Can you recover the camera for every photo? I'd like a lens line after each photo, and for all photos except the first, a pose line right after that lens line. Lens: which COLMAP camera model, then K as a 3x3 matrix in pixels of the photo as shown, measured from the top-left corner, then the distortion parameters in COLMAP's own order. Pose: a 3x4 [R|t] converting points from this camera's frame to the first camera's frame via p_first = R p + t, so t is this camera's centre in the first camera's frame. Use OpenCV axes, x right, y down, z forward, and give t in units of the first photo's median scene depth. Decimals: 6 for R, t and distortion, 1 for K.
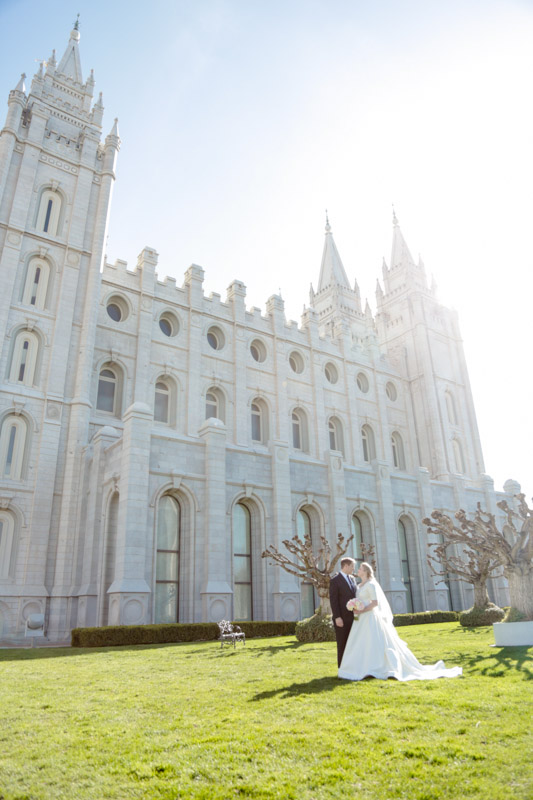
lens RADIAL K [[546.9, 0, 266.5], [0, 546.9, 400.0], [0, 0, 1]] dist [-0.135675, 0.085755]
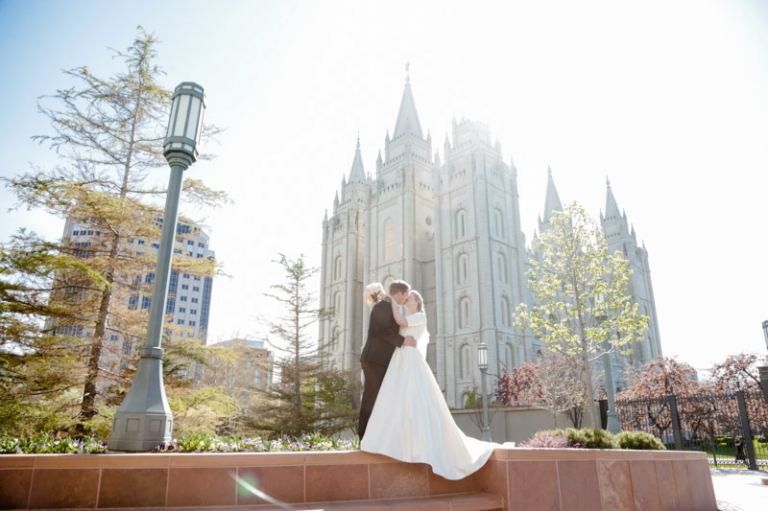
lens RADIAL K [[525.0, 0, 384.0], [0, 525.0, 255.5], [0, 0, 1]] dist [-0.135675, 0.085755]
pose [[0.994631, 0.061864, 0.082958, -0.913286], [-0.065780, 0.996804, 0.045336, -0.294260], [-0.079888, -0.050550, 0.995521, -0.716204]]
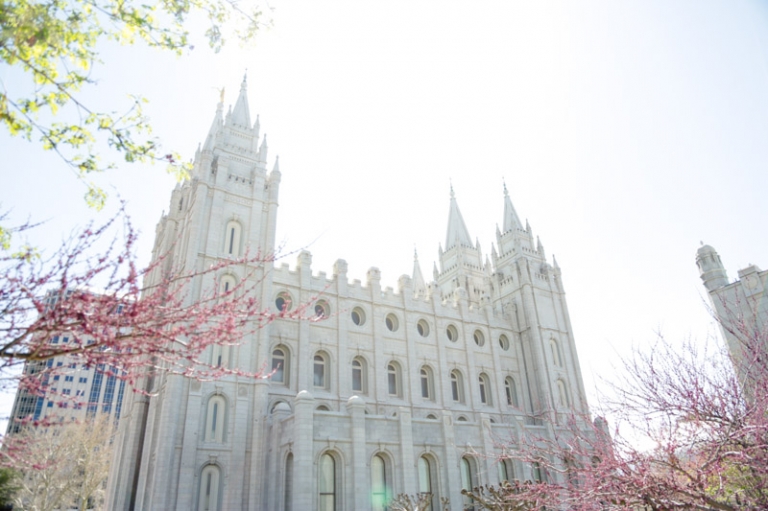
lens RADIAL K [[525.0, 0, 384.0], [0, 525.0, 255.5], [0, 0, 1]] dist [-0.135675, 0.085755]
pose [[0.997061, -0.047562, -0.060063, 0.060057], [0.040882, 0.993319, -0.107912, -0.145053], [0.064794, 0.105139, 0.992344, -0.305659]]
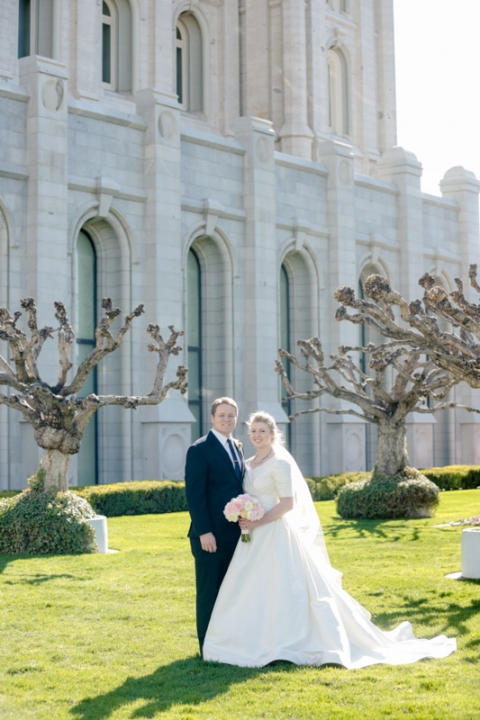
lens RADIAL K [[1479.9, 0, 240.0], [0, 1479.9, 360.0], [0, 0, 1]] dist [-0.291352, 0.020588]
pose [[0.951523, 0.034665, 0.305619, -0.045057], [-0.128052, 0.948070, 0.291146, -0.017761], [-0.279655, -0.316167, 0.906549, -0.012651]]
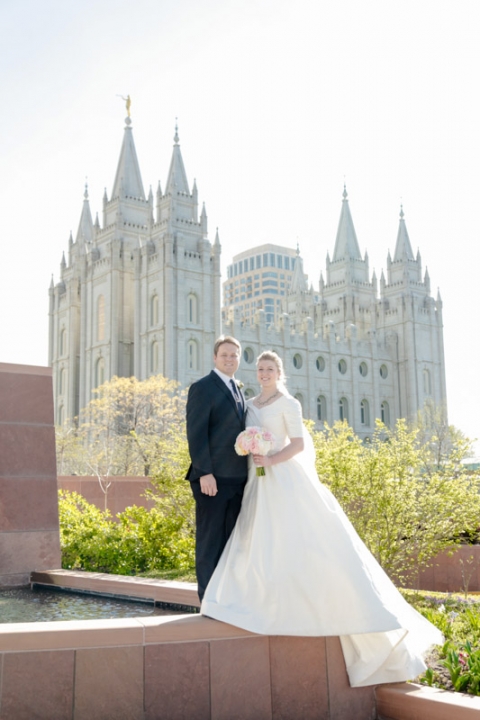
lens RADIAL K [[884.9, 0, 238.9], [0, 884.9, 371.2], [0, 0, 1]] dist [0.063295, 0.021902]
pose [[0.999683, 0.016622, 0.018887, -0.297577], [-0.020316, 0.976128, 0.216245, -0.783382], [-0.014842, -0.216560, 0.976156, -1.937480]]
